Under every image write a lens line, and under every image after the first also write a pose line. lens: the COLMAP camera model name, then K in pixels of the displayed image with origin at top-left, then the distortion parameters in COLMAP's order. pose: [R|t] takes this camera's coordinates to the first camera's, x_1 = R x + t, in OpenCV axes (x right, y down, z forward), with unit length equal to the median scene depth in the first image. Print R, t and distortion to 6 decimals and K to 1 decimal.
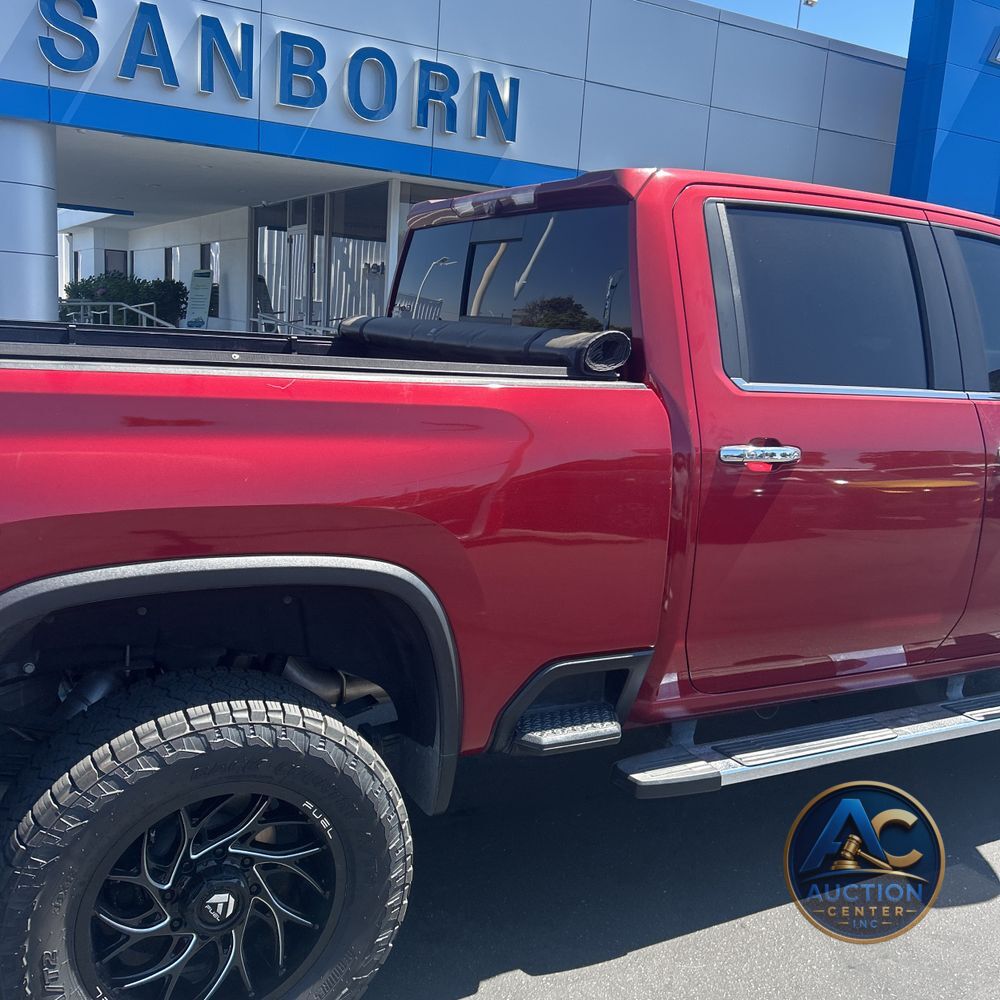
lens RADIAL K [[1021.0, 0, 486.1], [0, 1021.0, 498.8], [0, 0, 1]] dist [0.017866, 0.000000]
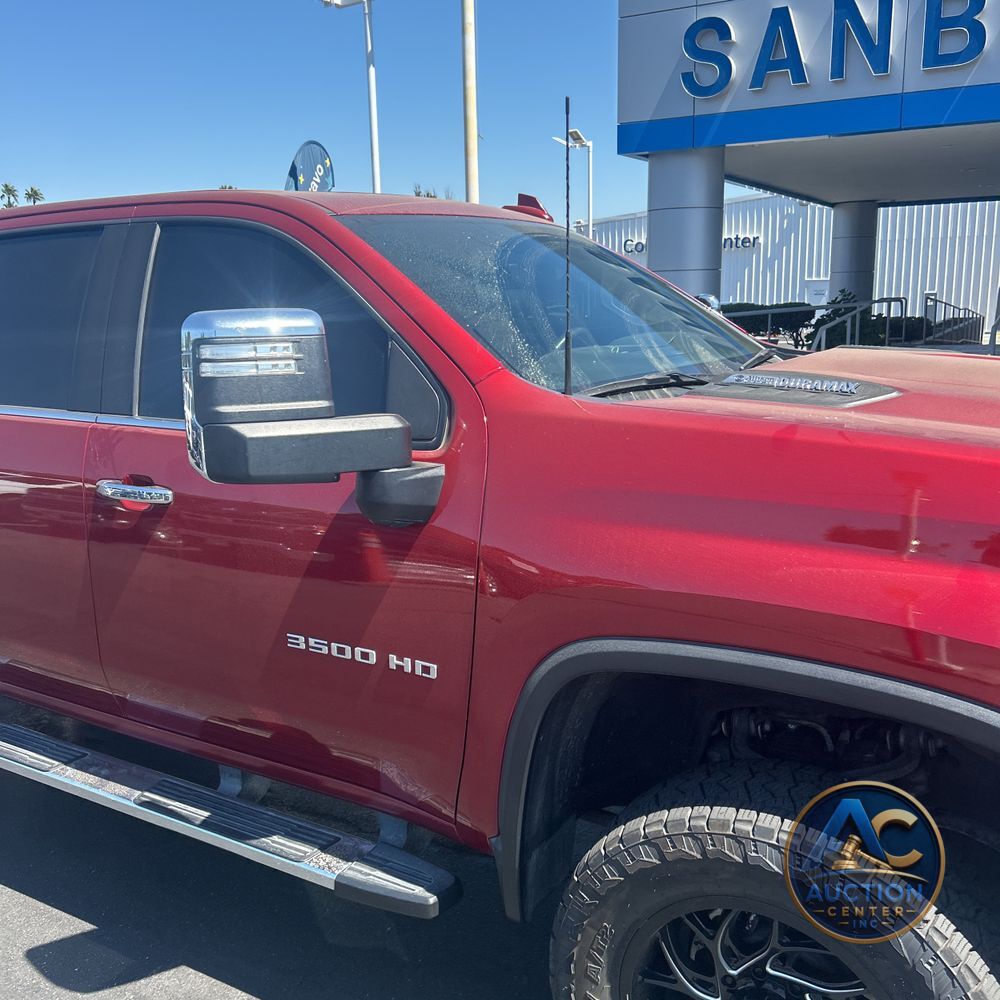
lens RADIAL K [[1021.0, 0, 488.1], [0, 1021.0, 516.0], [0, 0, 1]] dist [0.017866, 0.000000]
pose [[0.513048, 0.111277, -0.851116, 0.400084], [-0.095815, 0.992789, 0.072043, -0.031913], [0.852995, 0.044588, 0.520010, 0.239173]]
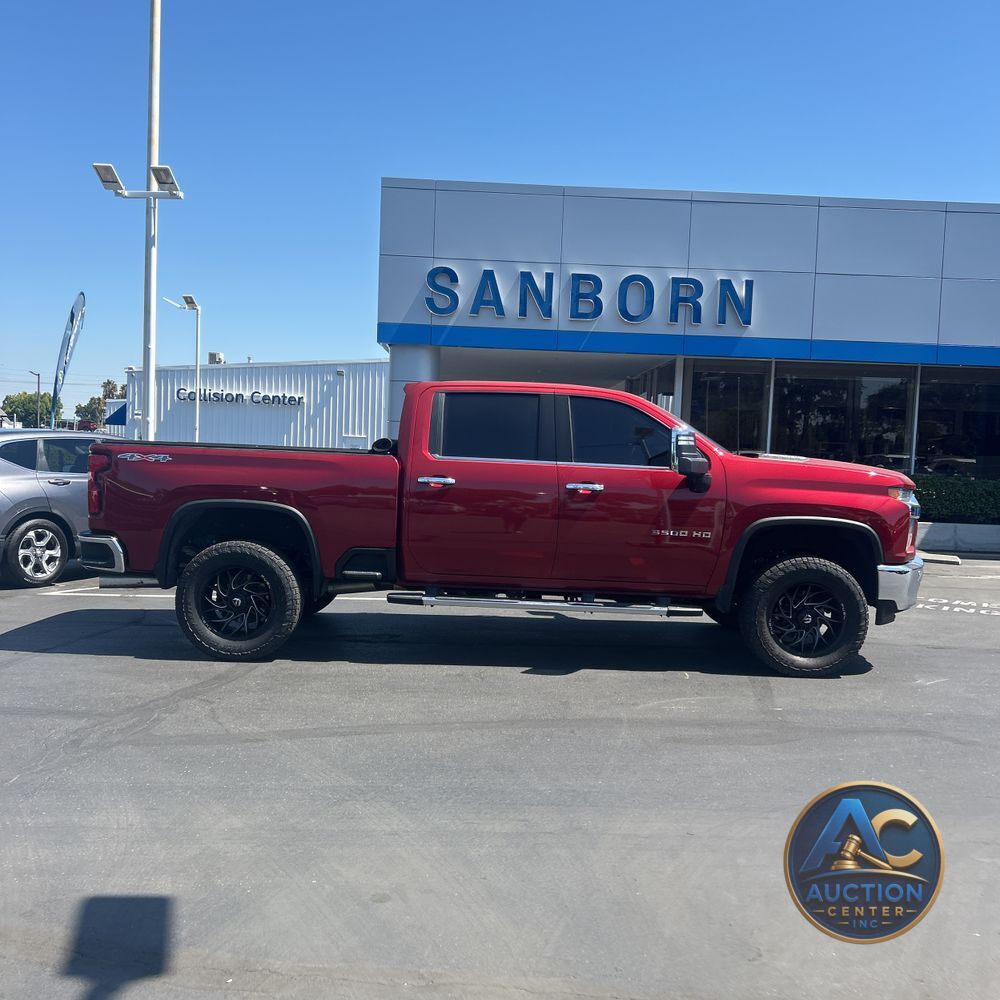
lens RADIAL K [[1021.0, 0, 491.6], [0, 1021.0, 502.1], [0, 0, 1]] dist [0.017866, 0.000000]
pose [[0.873044, -0.003505, -0.487629, 0.434194], [-0.069547, 0.988857, -0.131623, 0.090996], [0.482657, 0.148826, 0.863072, -0.323786]]
